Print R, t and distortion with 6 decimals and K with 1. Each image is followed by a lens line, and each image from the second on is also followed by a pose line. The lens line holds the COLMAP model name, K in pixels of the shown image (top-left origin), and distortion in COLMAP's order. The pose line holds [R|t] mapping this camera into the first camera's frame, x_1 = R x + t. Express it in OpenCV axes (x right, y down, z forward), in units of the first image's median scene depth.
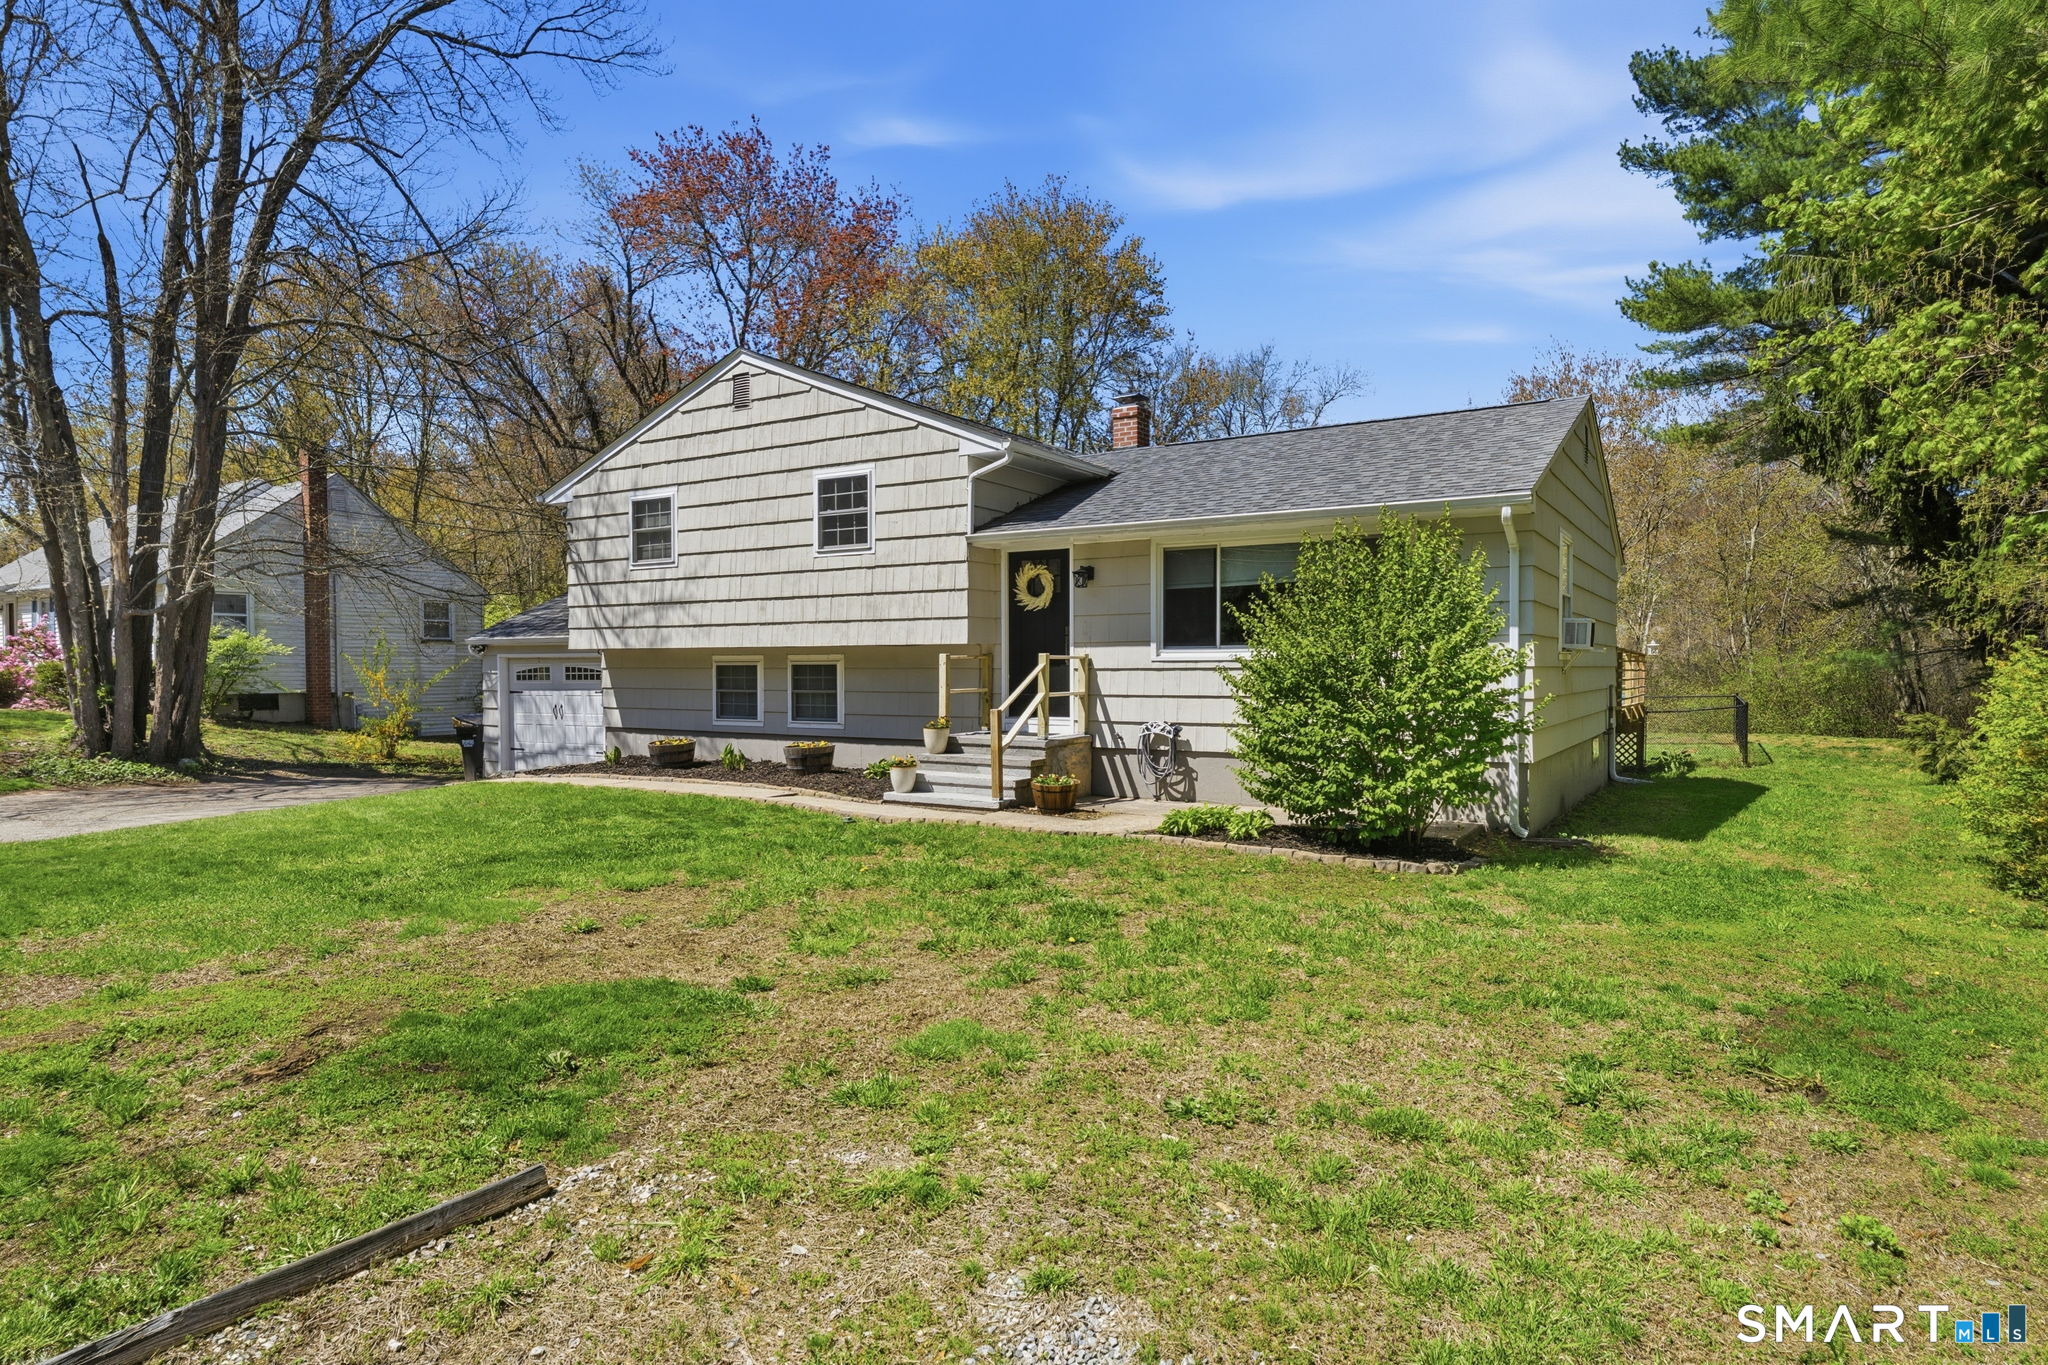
lens RADIAL K [[1123.9, 0, 1036.1], [0, 1123.9, 666.7], [0, 0, 1]] dist [0.002800, -0.000075]
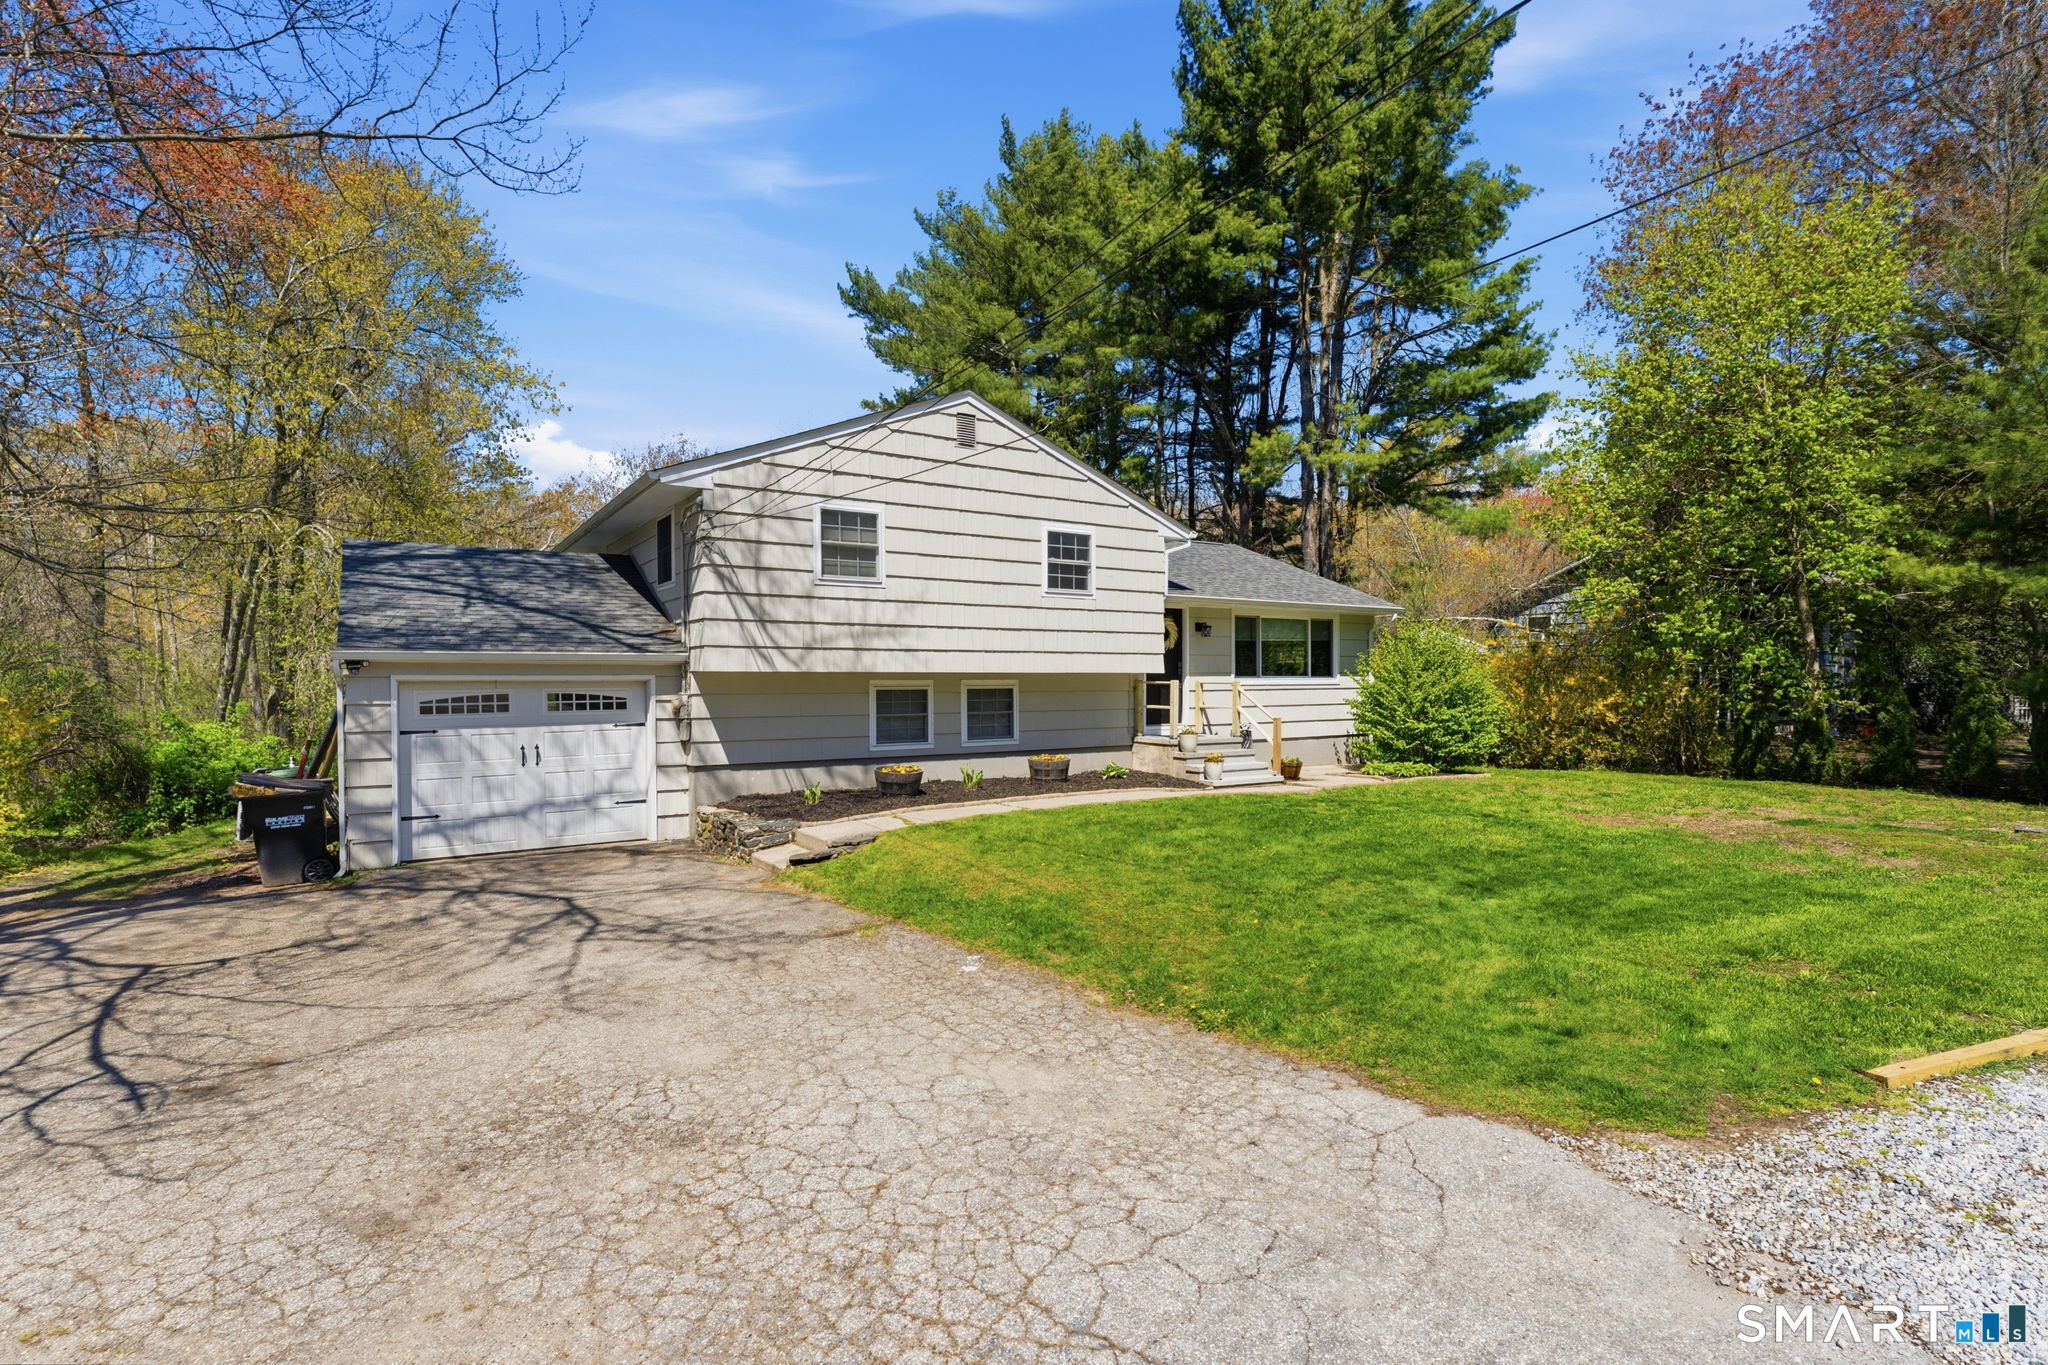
lens RADIAL K [[944.2, 0, 1000.6], [0, 944.2, 668.9], [0, 0, 1]] dist [-0.001223, -0.001065]
pose [[0.455351, 0.008015, 0.890276, -1.062290], [-0.000343, 0.999961, -0.008827, -0.013722], [-0.890312, 0.003714, 0.455336, 0.583807]]
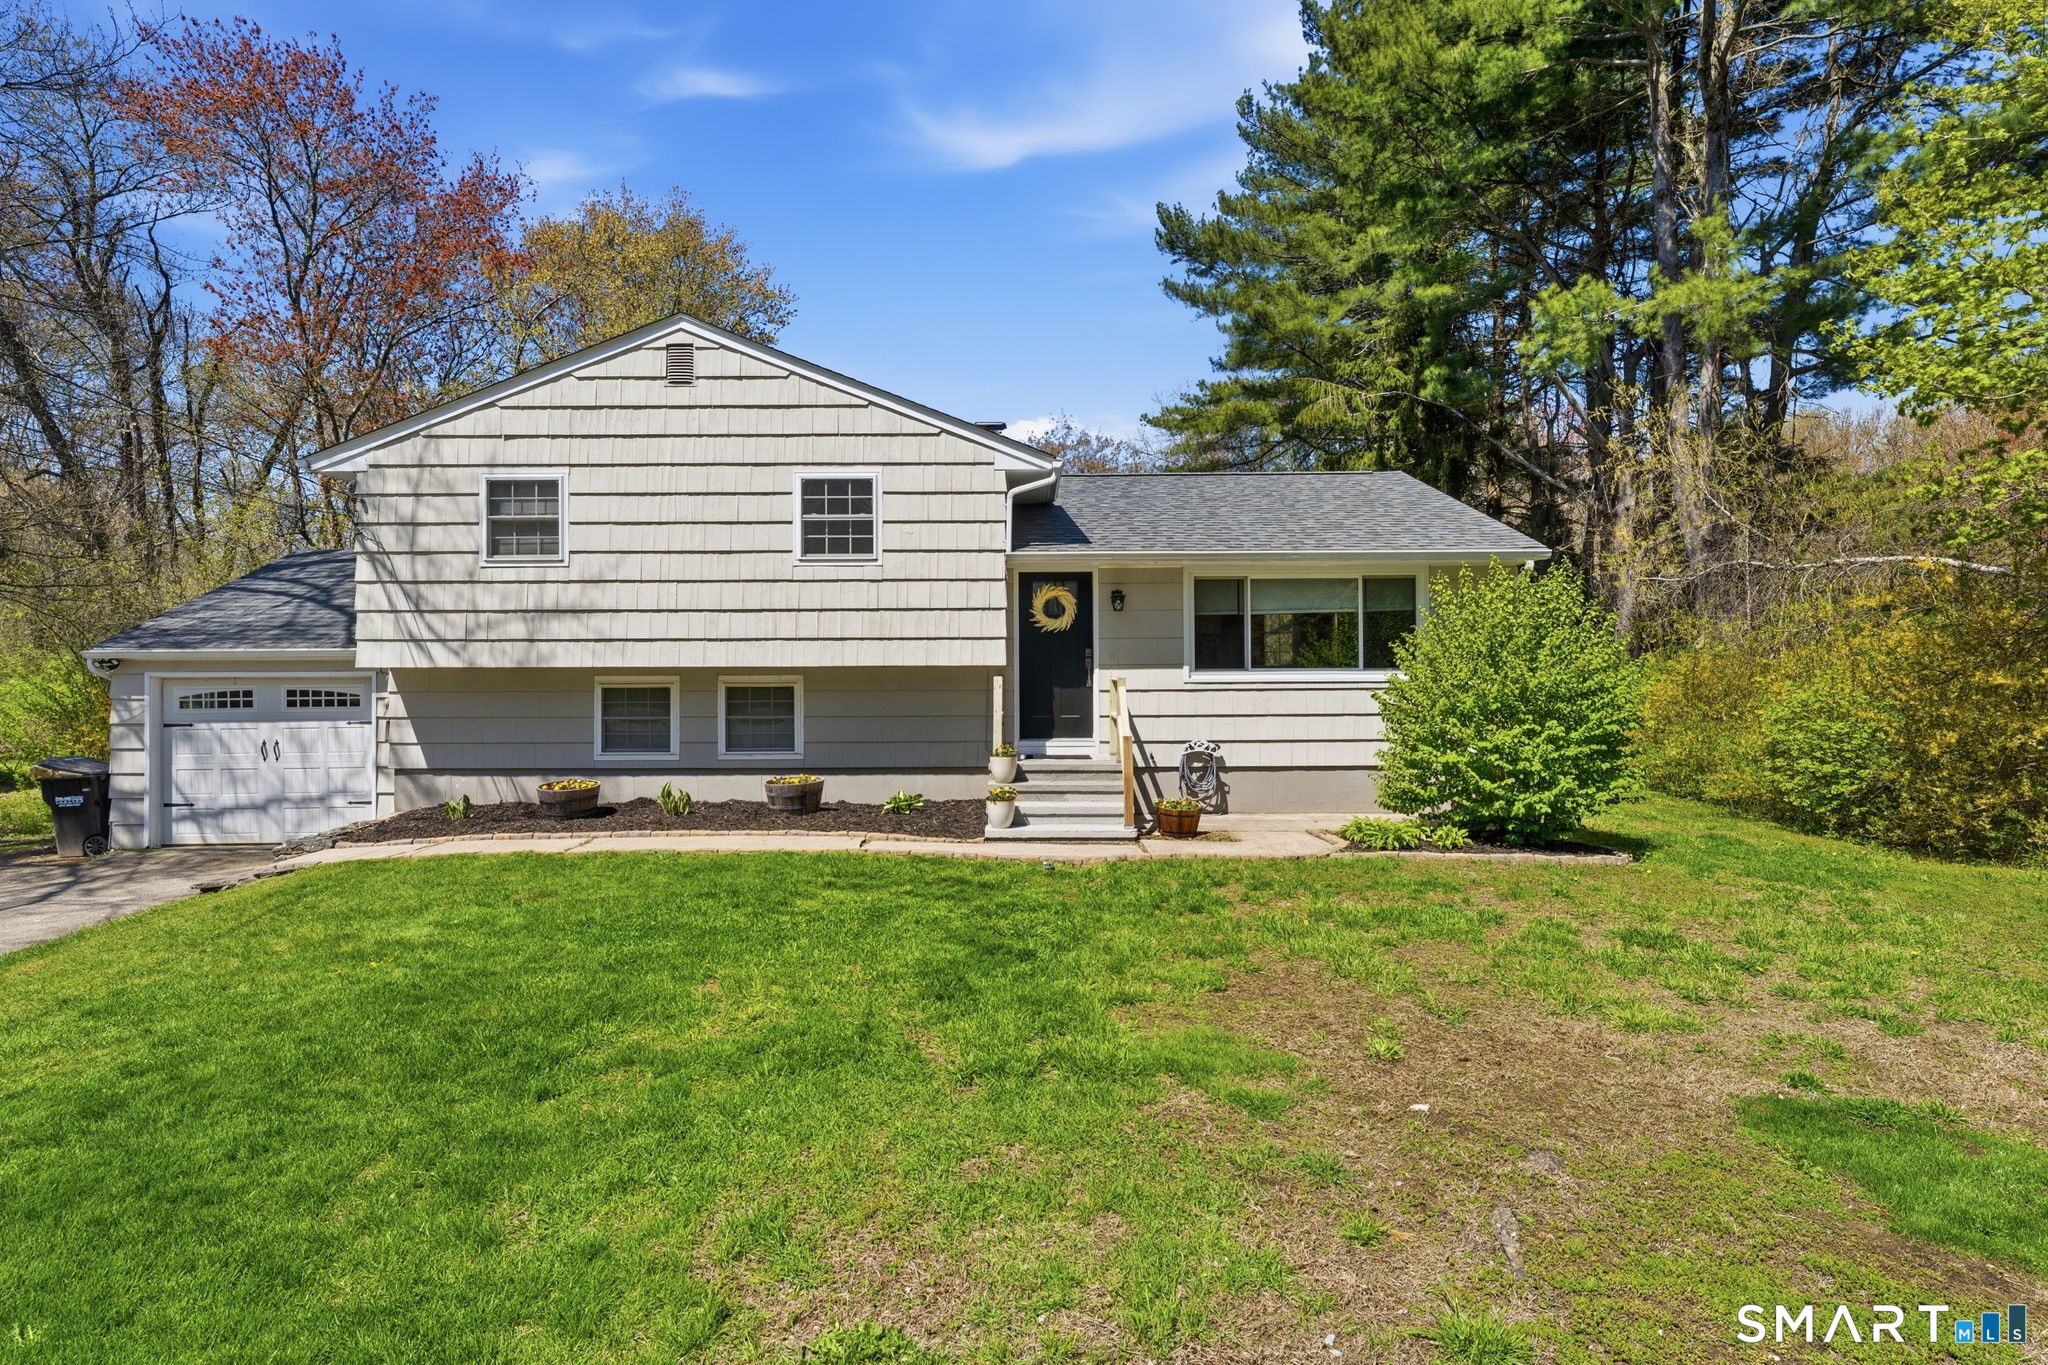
lens RADIAL K [[994.4, 0, 1024.5], [0, 994.4, 641.0], [0, 0, 1]] dist [-0.001493, -0.001111]
pose [[0.854954, 0.012366, 0.518556, -0.437500], [0.002983, 0.999582, -0.028755, -0.015238], [-0.518695, 0.026131, 0.854560, 0.238543]]
